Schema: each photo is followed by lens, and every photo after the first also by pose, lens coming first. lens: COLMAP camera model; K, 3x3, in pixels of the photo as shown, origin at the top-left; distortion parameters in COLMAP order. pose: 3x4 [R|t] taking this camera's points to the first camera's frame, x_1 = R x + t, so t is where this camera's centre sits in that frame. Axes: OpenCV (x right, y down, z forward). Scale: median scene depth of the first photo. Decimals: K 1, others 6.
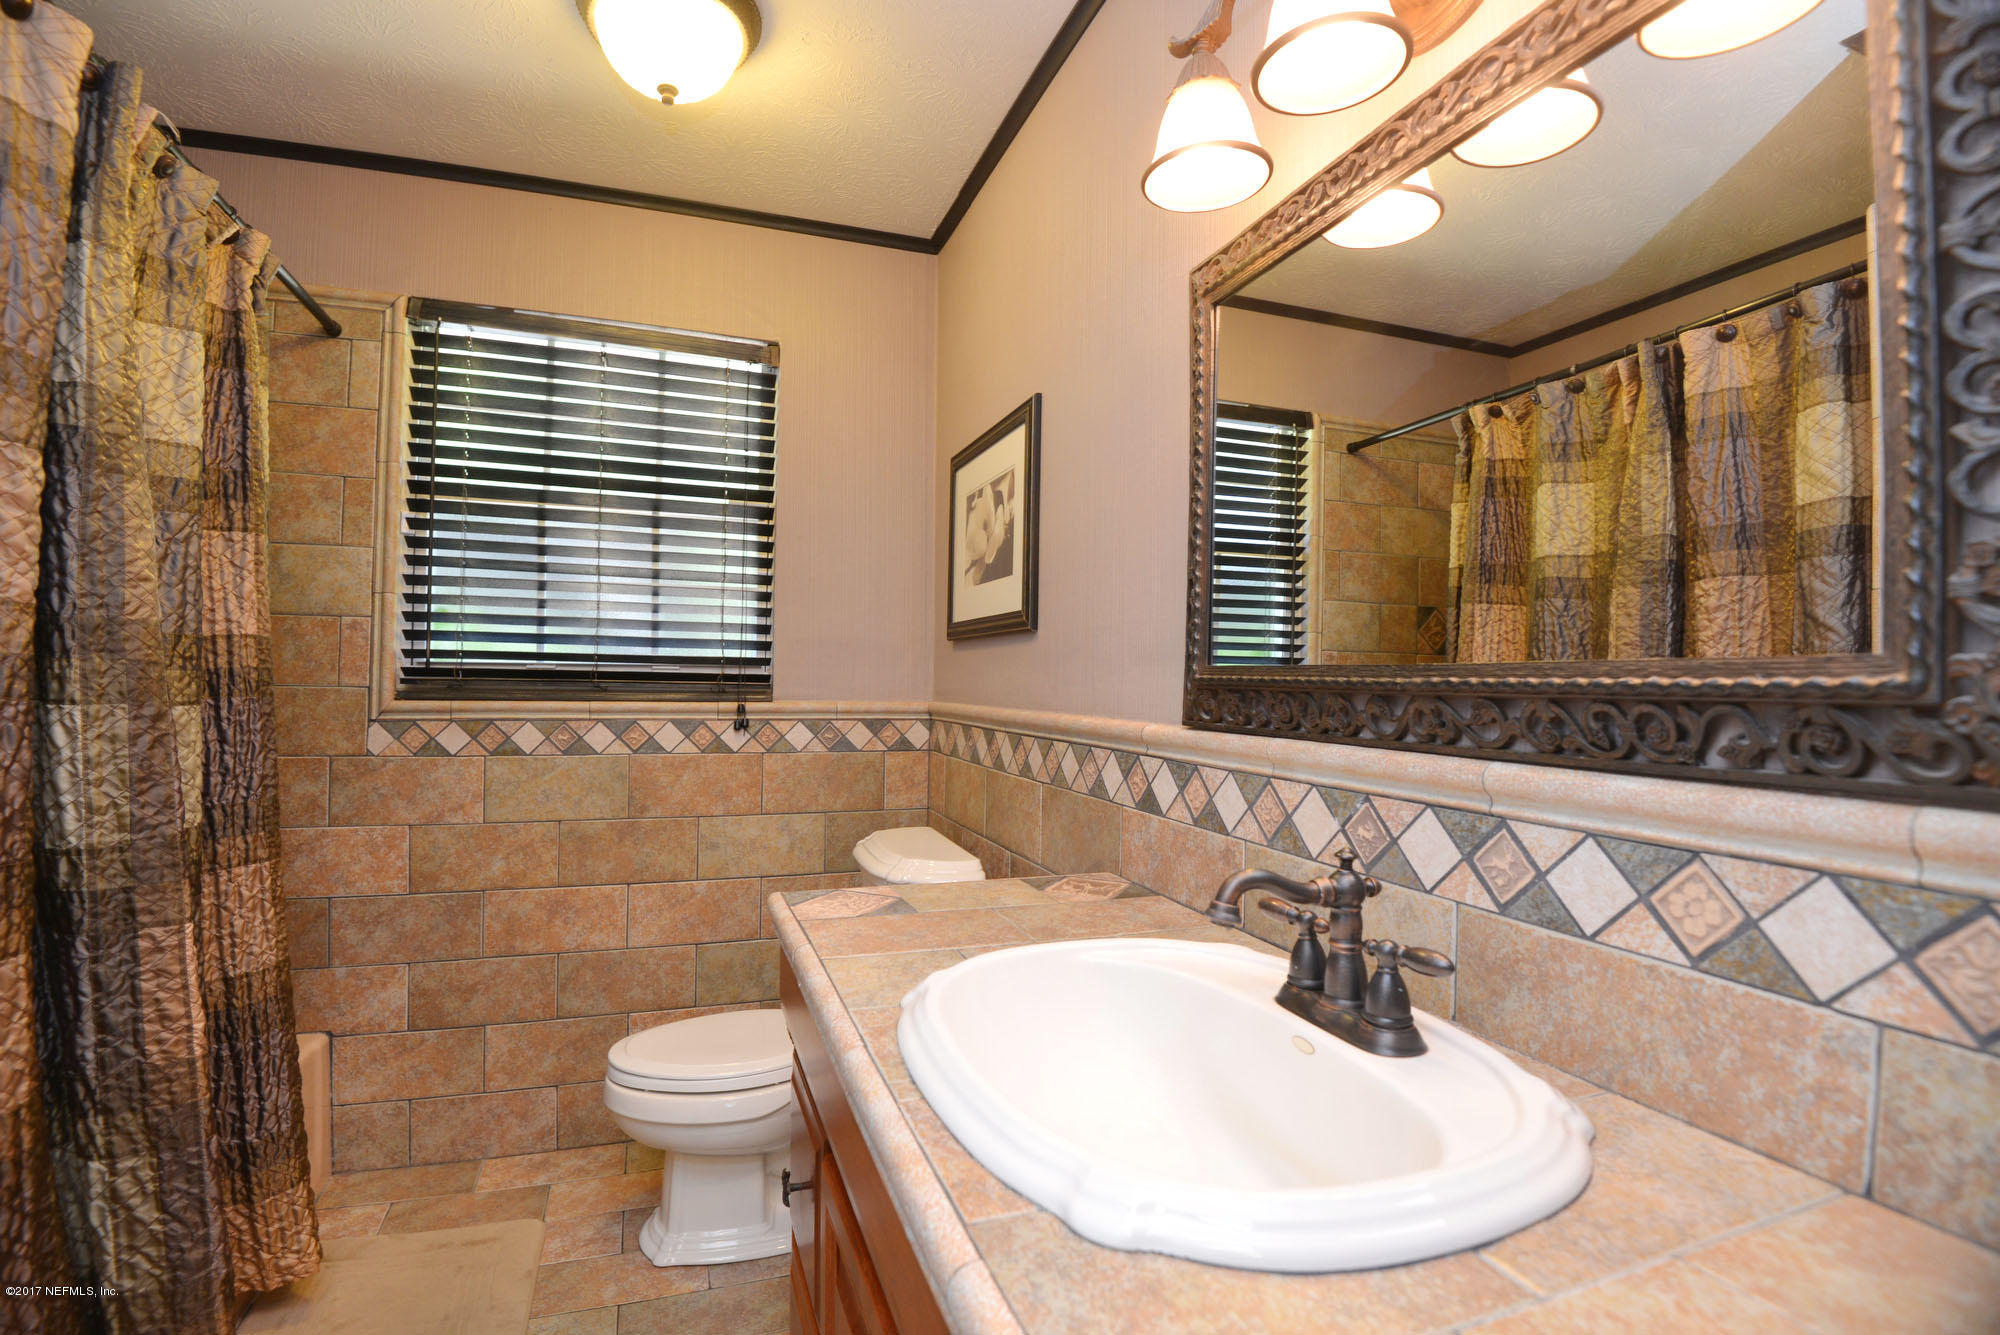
lens RADIAL K [[889.4, 0, 973.3], [0, 889.4, 675.8], [0, 0, 1]] dist [-0.001179, -0.030505]
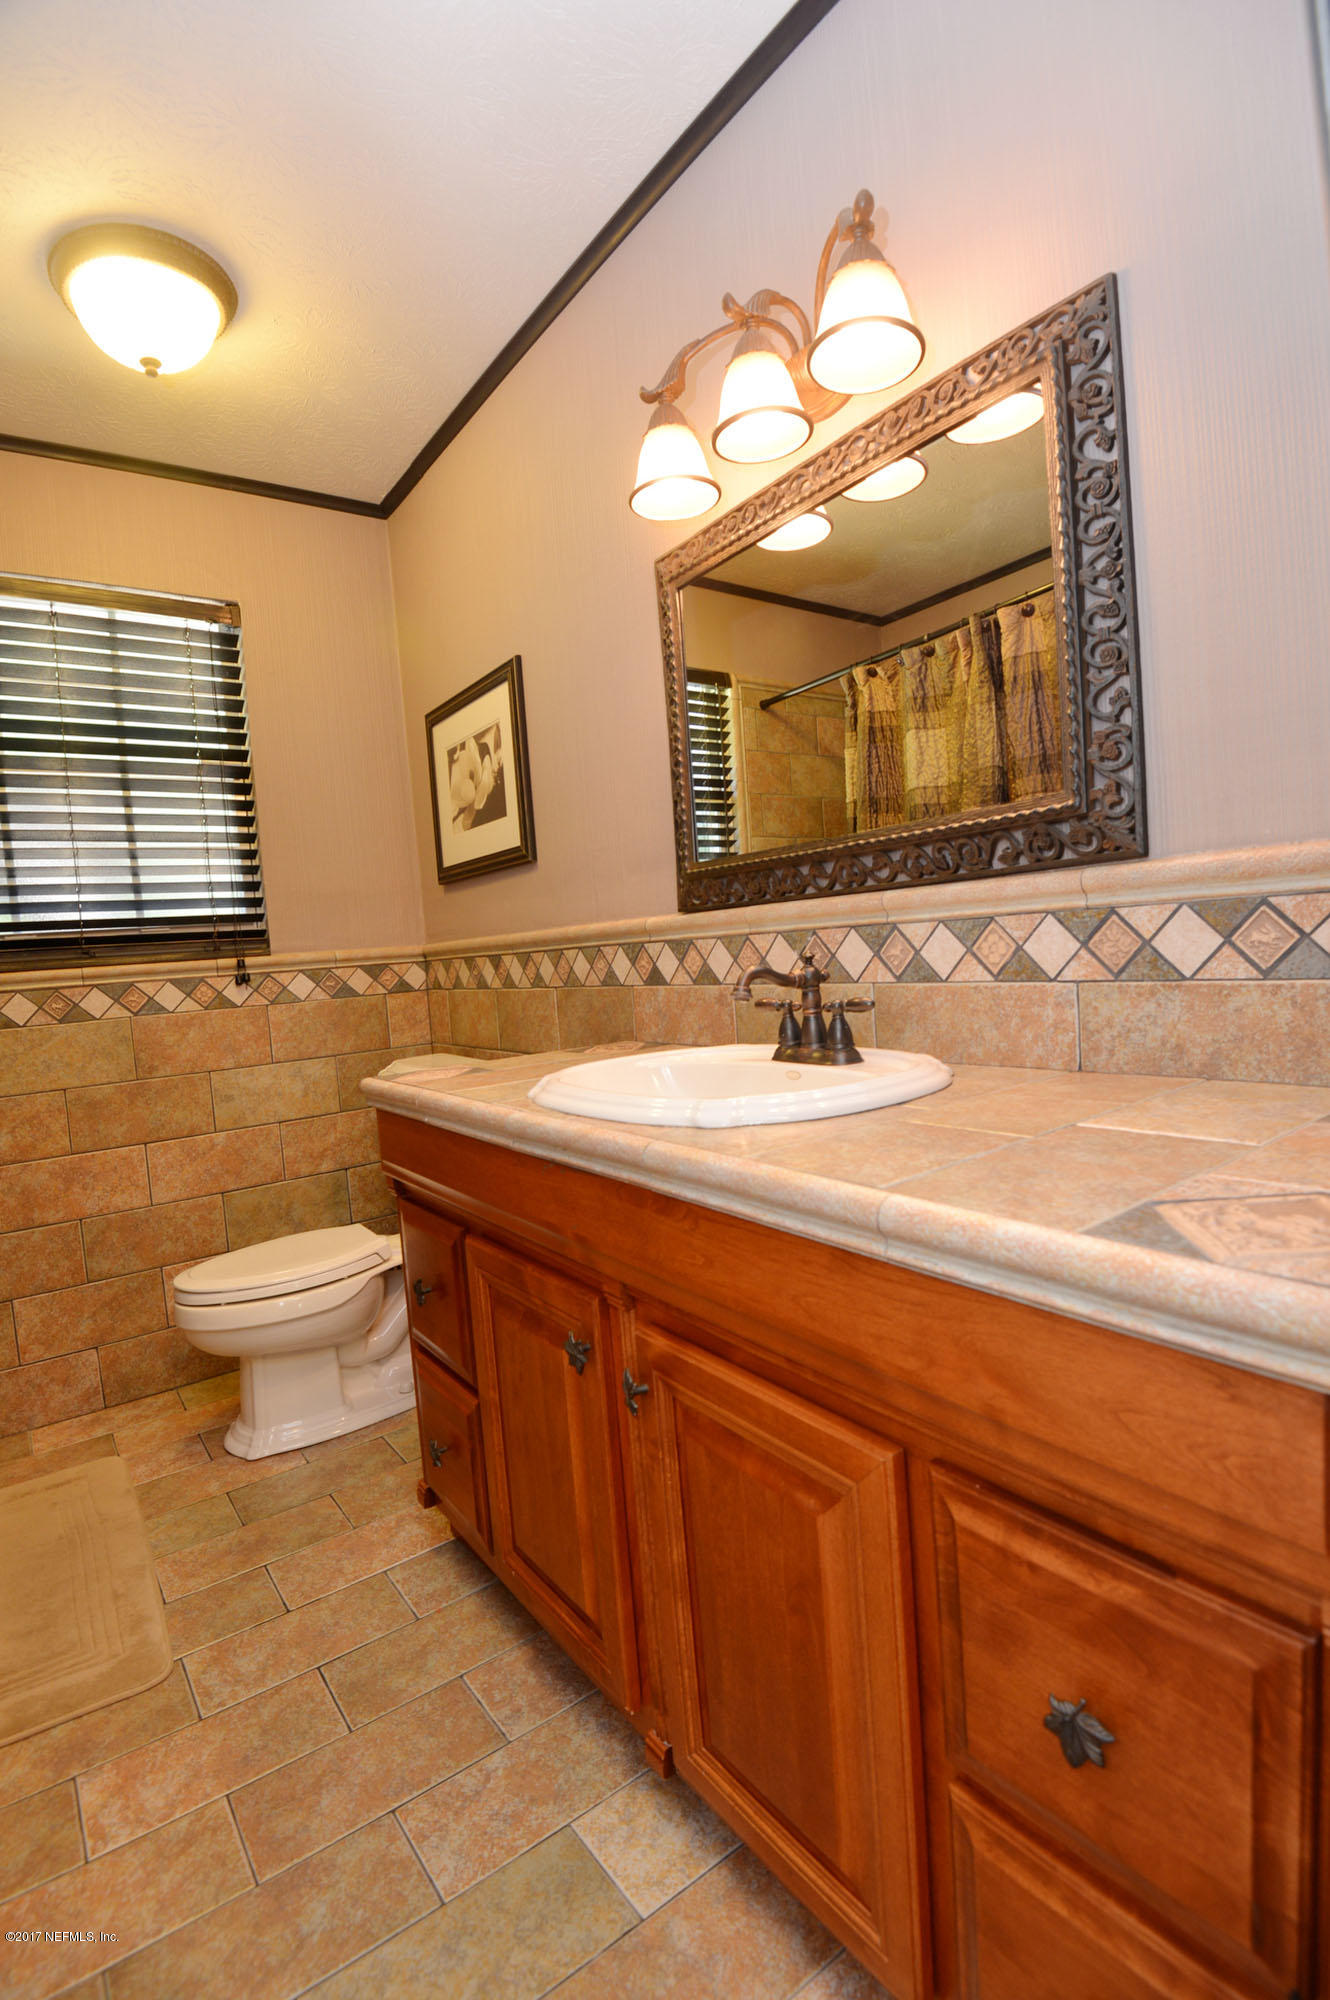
lens RADIAL K [[923.7, 0, 671.9], [0, 923.7, 1008.5], [0, 0, 1]] dist [0.001166, -0.036477]
pose [[0.950756, -0.101562, 0.292828, -0.120337], [0.083966, 0.993858, 0.072079, 0.061566], [-0.298350, -0.043941, 0.953444, -0.199390]]
